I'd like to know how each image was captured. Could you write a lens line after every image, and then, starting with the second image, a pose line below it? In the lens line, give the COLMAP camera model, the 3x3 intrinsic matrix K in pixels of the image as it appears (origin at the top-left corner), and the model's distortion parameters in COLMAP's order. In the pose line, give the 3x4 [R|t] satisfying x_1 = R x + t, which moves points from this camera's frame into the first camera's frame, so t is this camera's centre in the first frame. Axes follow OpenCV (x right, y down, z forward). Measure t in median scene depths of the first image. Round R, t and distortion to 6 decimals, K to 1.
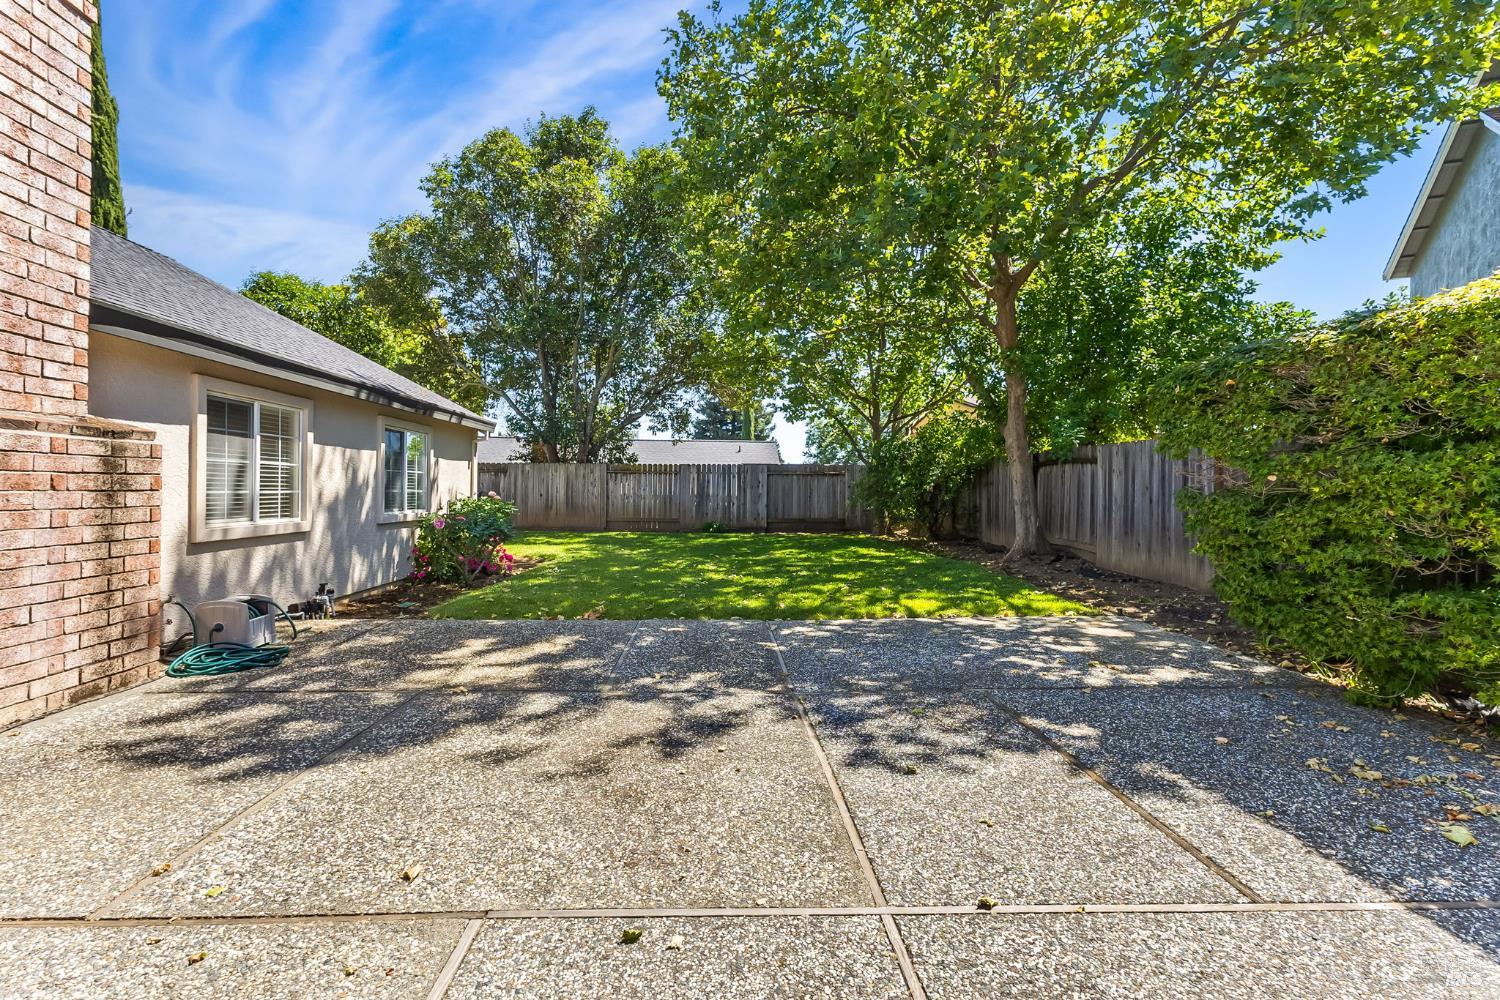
lens RADIAL K [[686.1, 0, 727.3], [0, 686.1, 492.5], [0, 0, 1]] dist [0.018223, -0.000684]
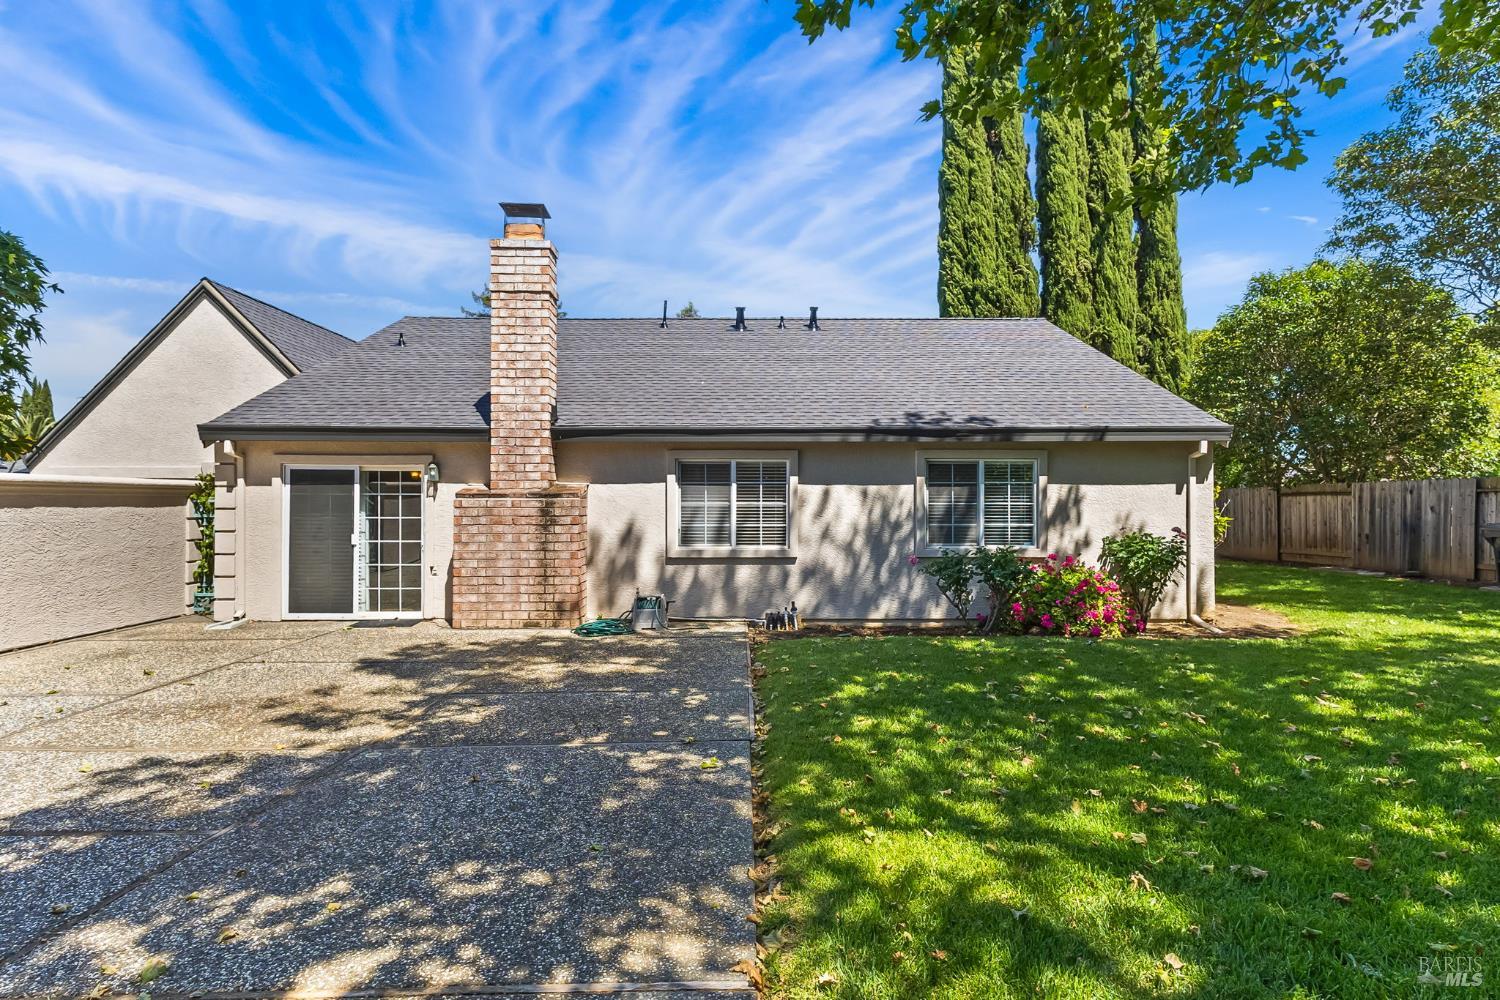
lens RADIAL K [[686.1, 0, 723.0], [0, 686.1, 510.1], [0, 0, 1]] dist [0.018223, -0.000684]
pose [[0.002020, -0.010943, -0.999938, 1.077393], [-0.001308, 0.999939, -0.010945, -0.024731], [0.999997, 0.001330, 0.002006, 1.526748]]
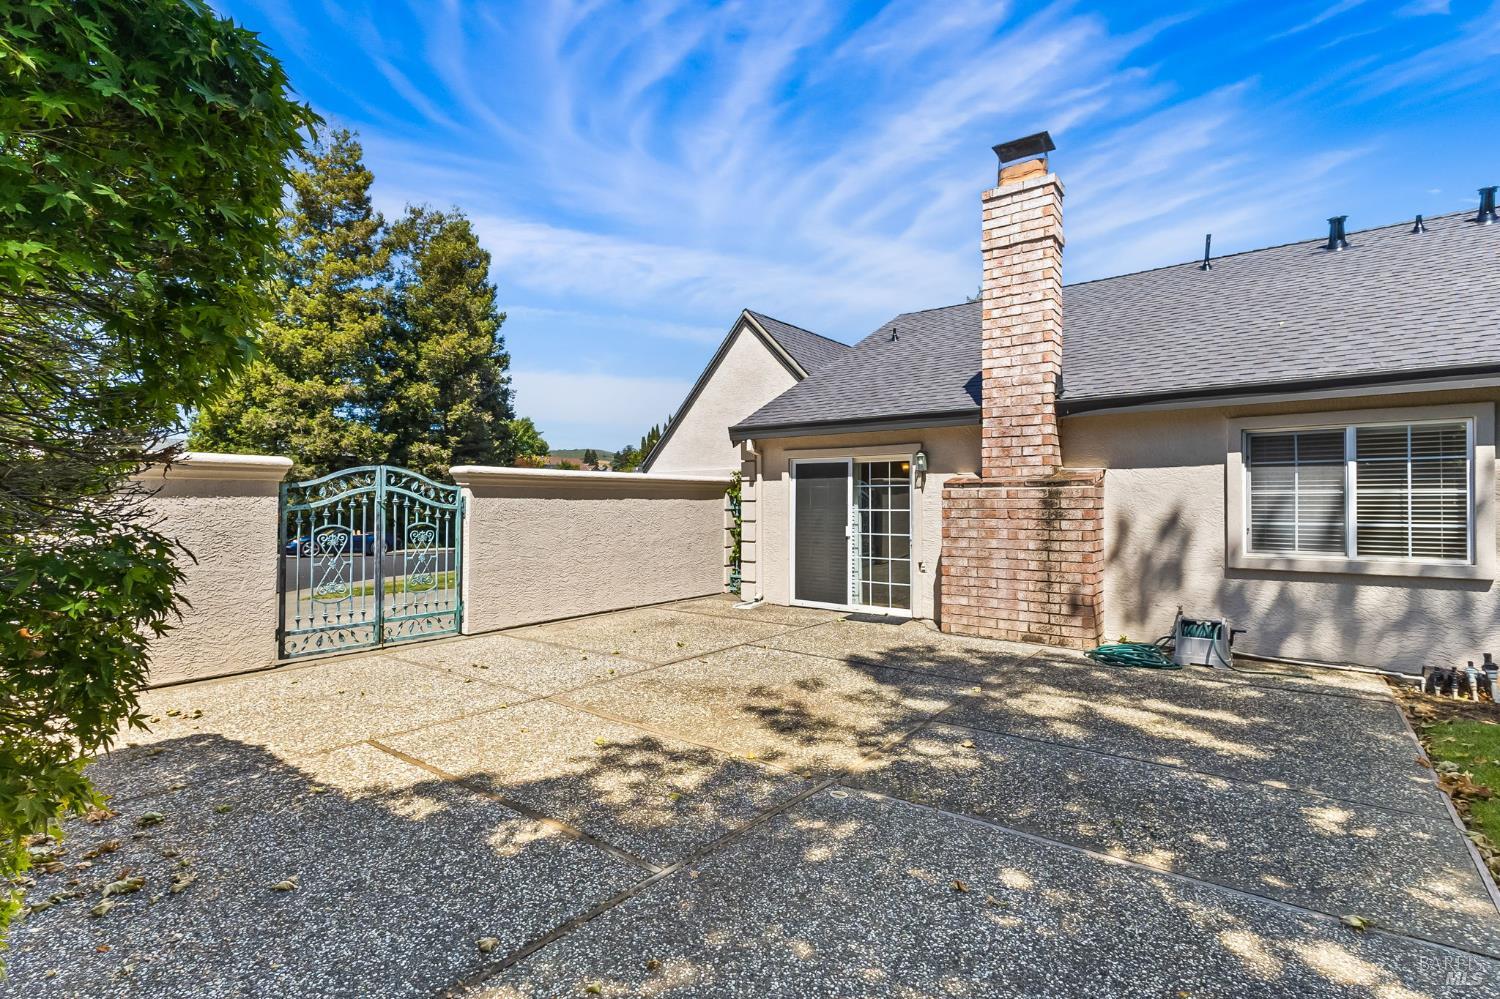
lens RADIAL K [[686.1, 0, 759.6], [0, 686.1, 490.3], [0, 0, 1]] dist [0.018223, -0.000684]
pose [[-0.597299, -0.033784, -0.801307, 0.807846], [-0.012196, 0.999379, -0.033045, -0.009109], [0.801926, -0.009965, -0.597340, 1.442173]]
